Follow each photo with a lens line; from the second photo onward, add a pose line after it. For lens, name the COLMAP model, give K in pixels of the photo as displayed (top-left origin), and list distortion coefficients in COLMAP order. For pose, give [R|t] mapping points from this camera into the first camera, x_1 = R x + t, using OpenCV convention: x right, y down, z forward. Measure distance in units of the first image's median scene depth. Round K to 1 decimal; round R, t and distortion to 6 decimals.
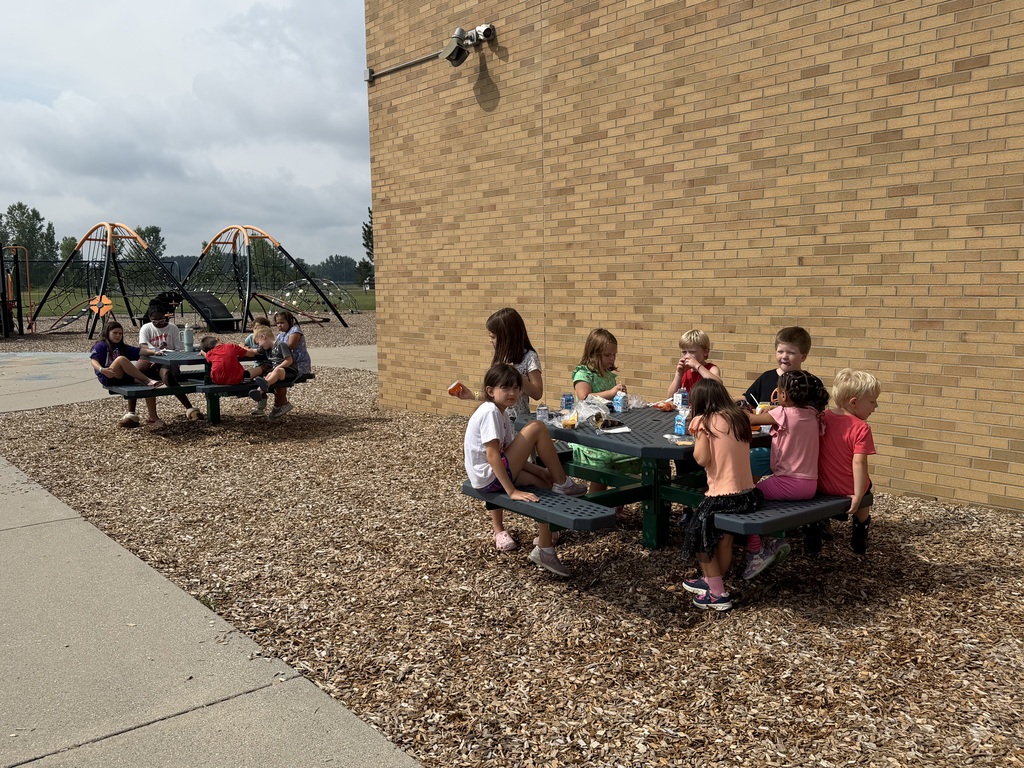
lens RADIAL K [[923.0, 0, 512.8], [0, 923.0, 386.3], [0, 0, 1]] dist [0.084025, -0.016738]
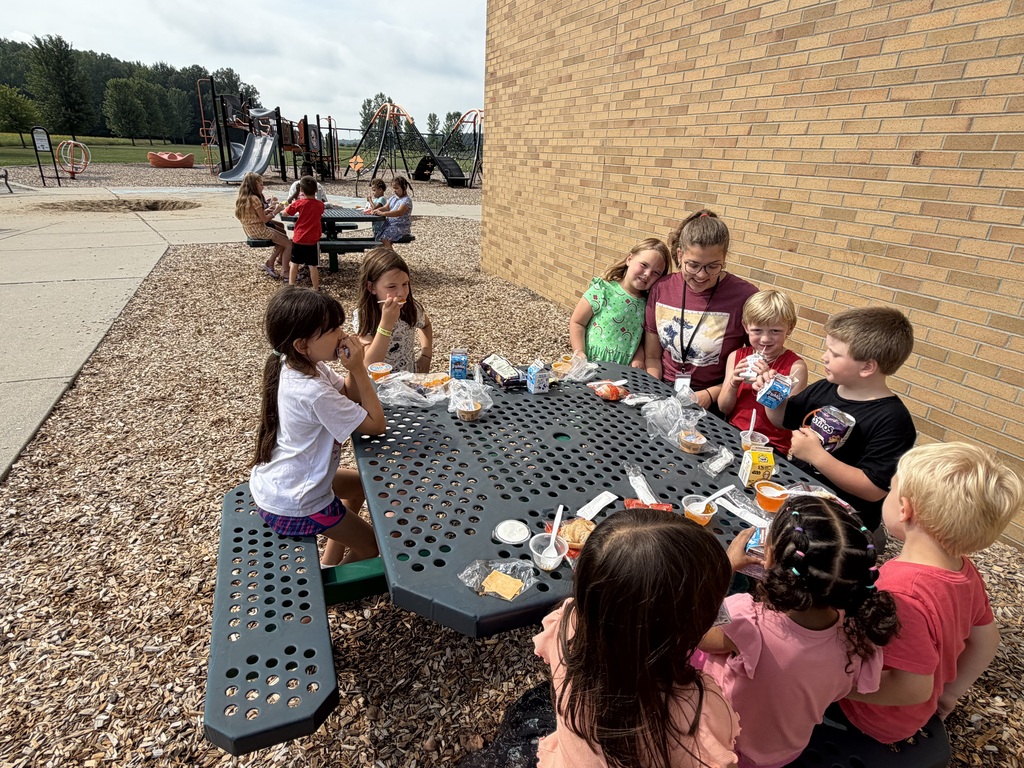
lens RADIAL K [[567.0, 0, 511.0], [0, 567.0, 382.7], [0, 0, 1]] dist [-0.012409, 0.003909]
pose [[0.955294, 0.159174, -0.249151, 0.128126], [-0.087543, 0.957201, 0.275866, -0.054093], [0.282398, -0.241721, 0.928344, 0.411597]]
